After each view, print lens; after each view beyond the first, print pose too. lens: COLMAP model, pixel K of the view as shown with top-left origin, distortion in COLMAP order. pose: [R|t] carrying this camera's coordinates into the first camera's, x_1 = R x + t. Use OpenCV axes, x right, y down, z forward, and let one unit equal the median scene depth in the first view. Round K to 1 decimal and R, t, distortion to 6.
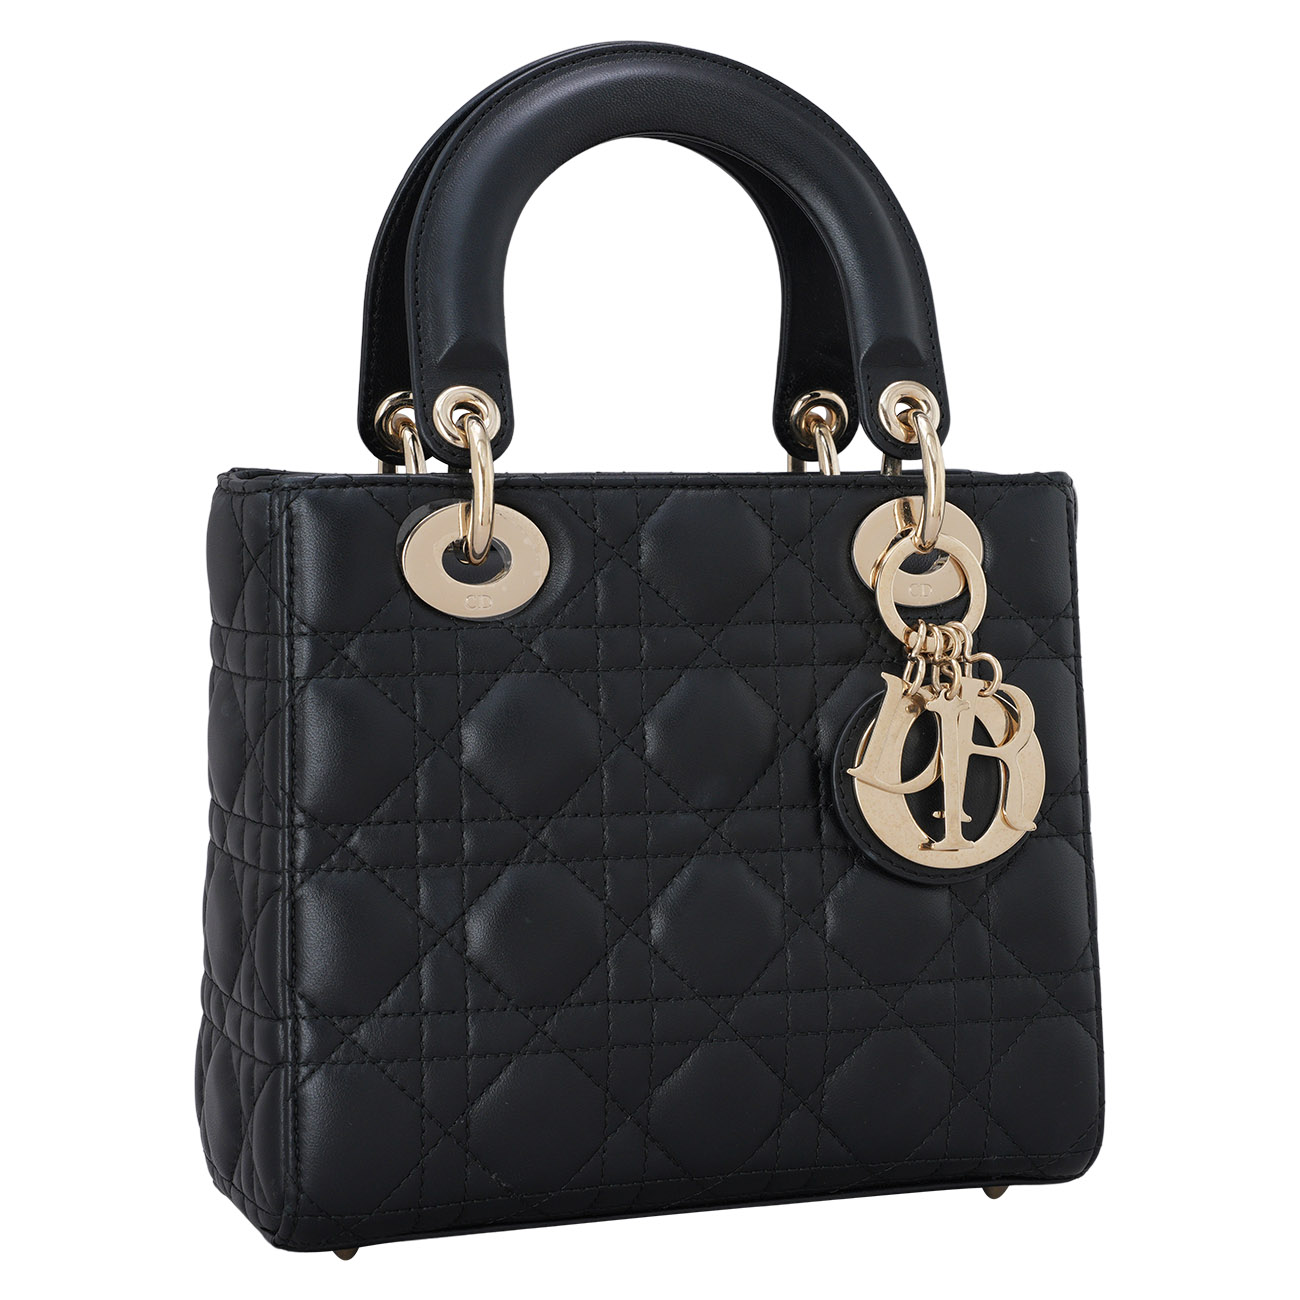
lens RADIAL K [[2784.7, 0, 722.2], [0, 2784.7, 647.1], [0, 0, 1]] dist [0.034180, 0.139964]
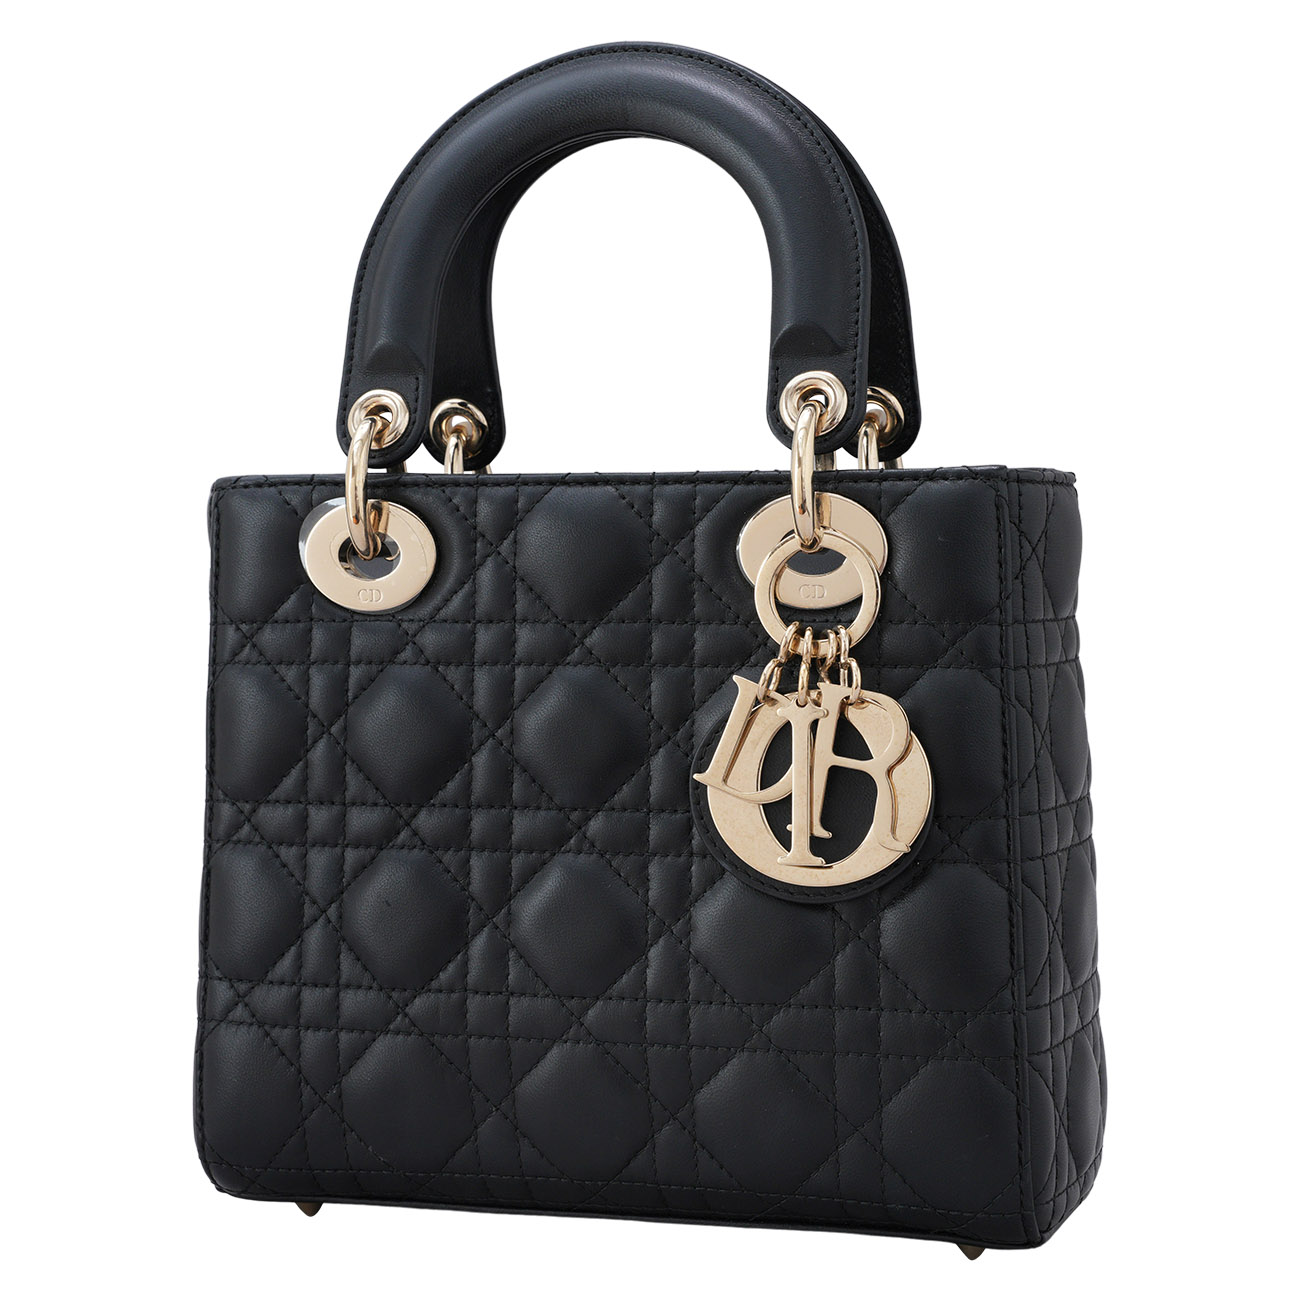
lens RADIAL K [[2784.7, 0, 722.2], [0, 2784.7, 647.1], [0, 0, 1]] dist [0.034180, 0.139964]
pose [[0.818186, 0.018497, -0.574656, 0.599349], [-0.030957, 0.999450, -0.011906, 0.010897], [0.574120, 0.027531, 0.818308, 0.212224]]
